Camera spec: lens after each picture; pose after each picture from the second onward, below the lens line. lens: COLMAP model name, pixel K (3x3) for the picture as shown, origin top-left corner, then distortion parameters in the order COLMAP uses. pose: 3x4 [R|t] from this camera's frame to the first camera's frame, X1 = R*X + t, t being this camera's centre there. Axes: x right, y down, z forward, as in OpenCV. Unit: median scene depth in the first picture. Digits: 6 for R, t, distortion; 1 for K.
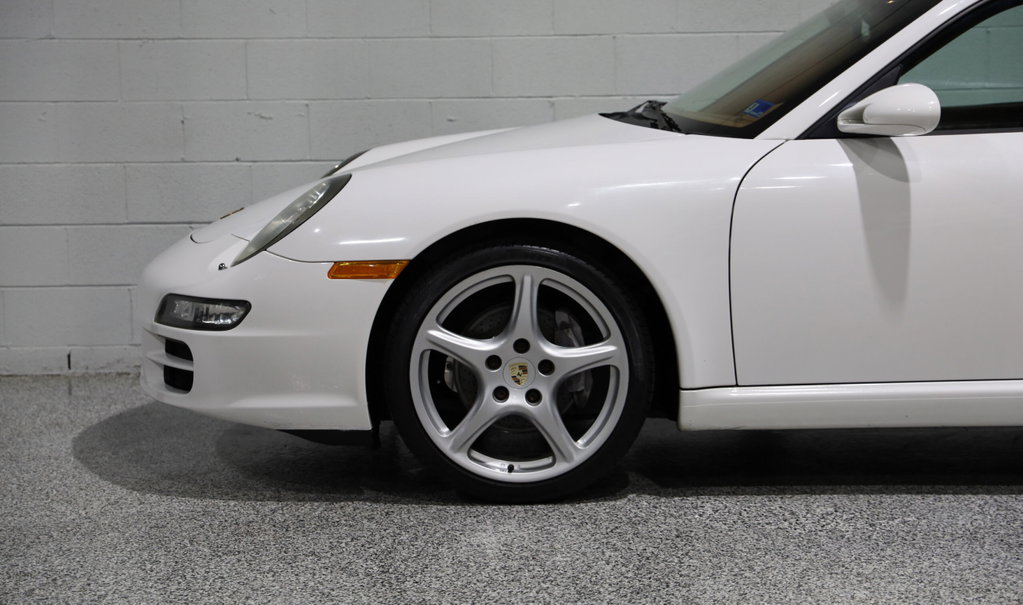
lens RADIAL K [[2350.2, 0, 504.5], [0, 2350.2, 299.7], [0, 0, 1]] dist [0.300890, 0.000000]
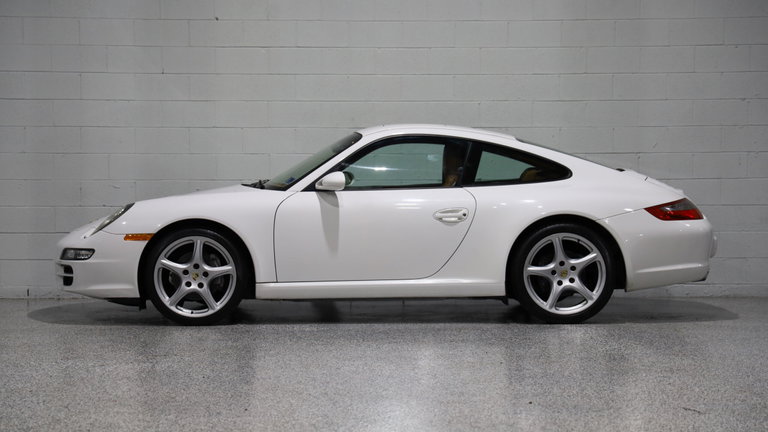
lens RADIAL K [[1813.8, 0, 379.8], [0, 1813.8, 213.3], [0, 0, 1]] dist [0.393956, 0.000000]
pose [[0.999950, 0.009983, -0.000510, 0.216985], [-0.009991, 0.996423, -0.083912, 0.131647], [-0.000329, 0.083913, 0.996473, -1.080139]]
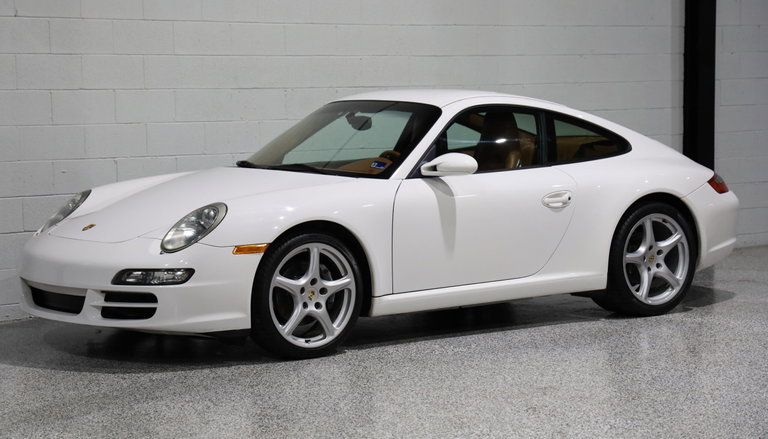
lens RADIAL K [[1757.9, 0, 396.7], [0, 1757.9, 243.5], [0, 0, 1]] dist [0.380013, 0.000000]
pose [[0.804161, -0.052533, 0.592086, -0.848504], [0.065846, 0.997829, -0.000897, -0.007715], [-0.590754, 0.039708, 0.805874, -0.296712]]
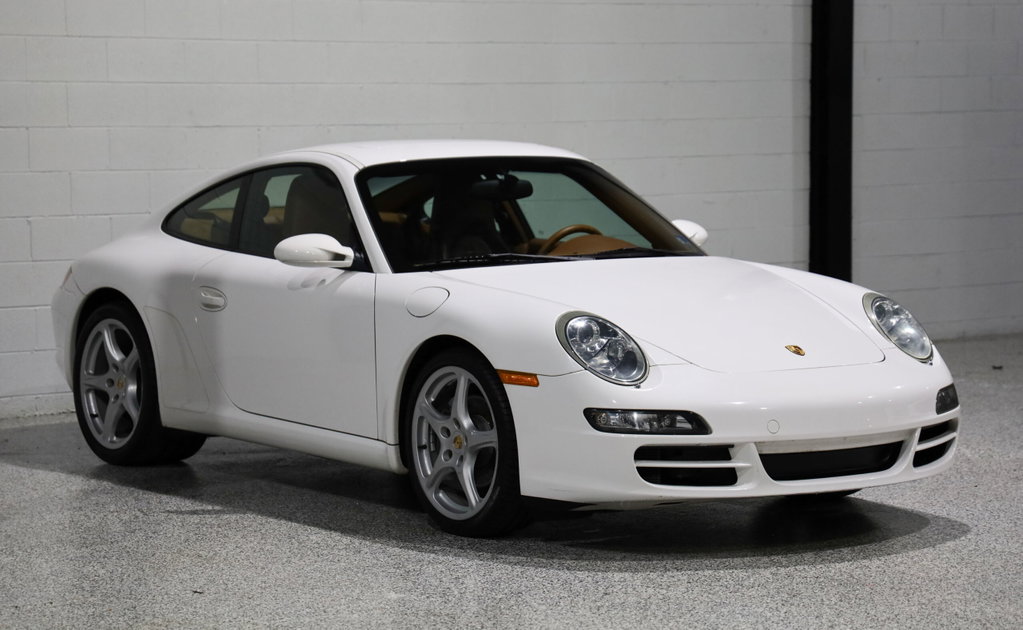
lens RADIAL K [[2875.1, 0, 519.3], [0, 2875.1, 323.0], [0, 0, 1]] dist [0.687145, 0.000000]
pose [[0.801594, -0.041596, 0.596419, -1.062972], [0.062528, 0.997939, -0.014440, 0.024065], [-0.594590, 0.048868, 0.802543, -0.730399]]
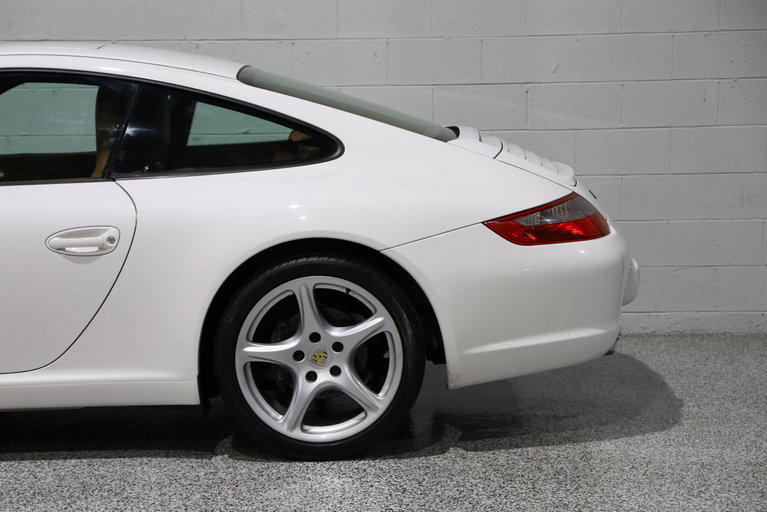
lens RADIAL K [[1845.8, 0, 382.5], [0, 1845.8, 254.5], [0, 0, 1]] dist [0.395361, 0.000000]
pose [[0.999900, 0.001990, -0.014024, 0.477207], [-0.001870, 0.999962, 0.008503, -0.043398], [0.014040, -0.008476, 0.999866, -0.032609]]
